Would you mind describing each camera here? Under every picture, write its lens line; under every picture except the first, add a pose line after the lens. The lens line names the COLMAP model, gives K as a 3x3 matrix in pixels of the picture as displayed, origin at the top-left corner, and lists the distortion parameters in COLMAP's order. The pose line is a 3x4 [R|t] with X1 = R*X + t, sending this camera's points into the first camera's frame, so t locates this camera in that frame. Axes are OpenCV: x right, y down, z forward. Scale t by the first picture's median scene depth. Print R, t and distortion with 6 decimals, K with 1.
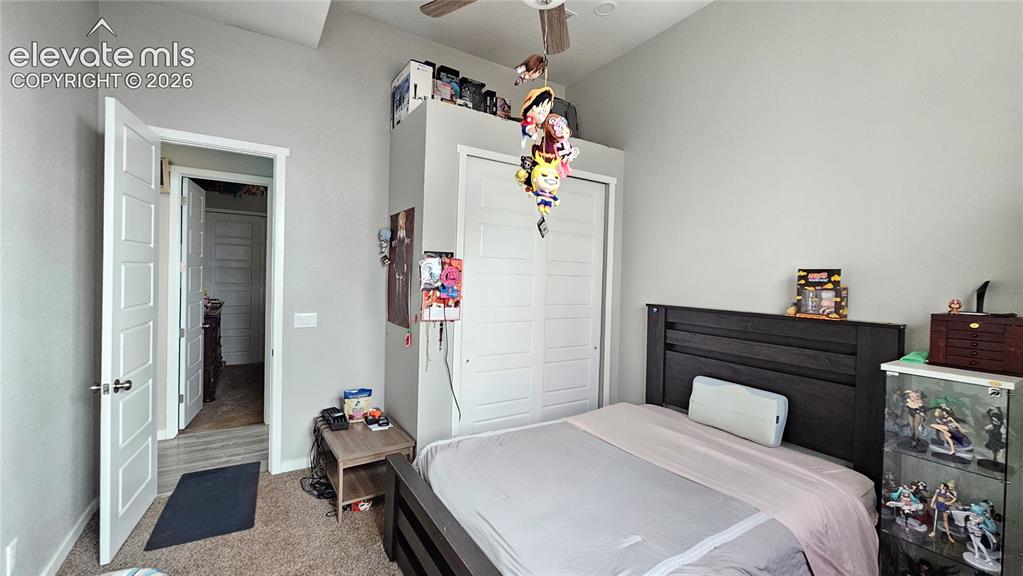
lens RADIAL K [[419.3, 0, 511.1], [0, 419.3, 285.0], [0, 0, 1]] dist [0.002169, 0.000253]
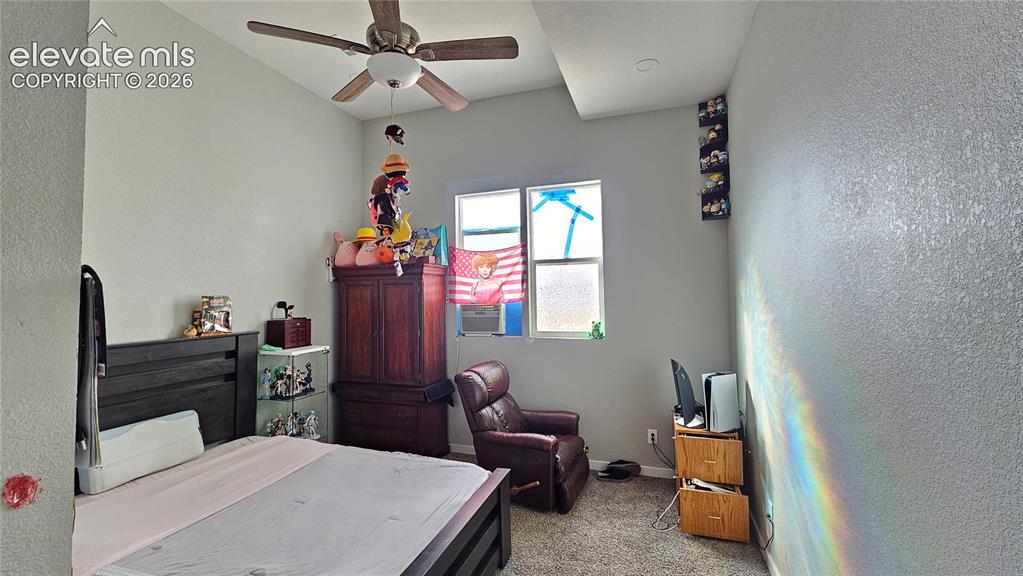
lens RADIAL K [[419.3, 0, 511.5], [0, 419.3, 287.2], [0, 0, 1]] dist [0.002169, 0.000253]
pose [[-0.623956, -0.011239, 0.781379, -0.790055], [0.007884, 0.999755, 0.020676, -0.081701], [-0.781420, 0.019061, -0.623714, 1.075982]]
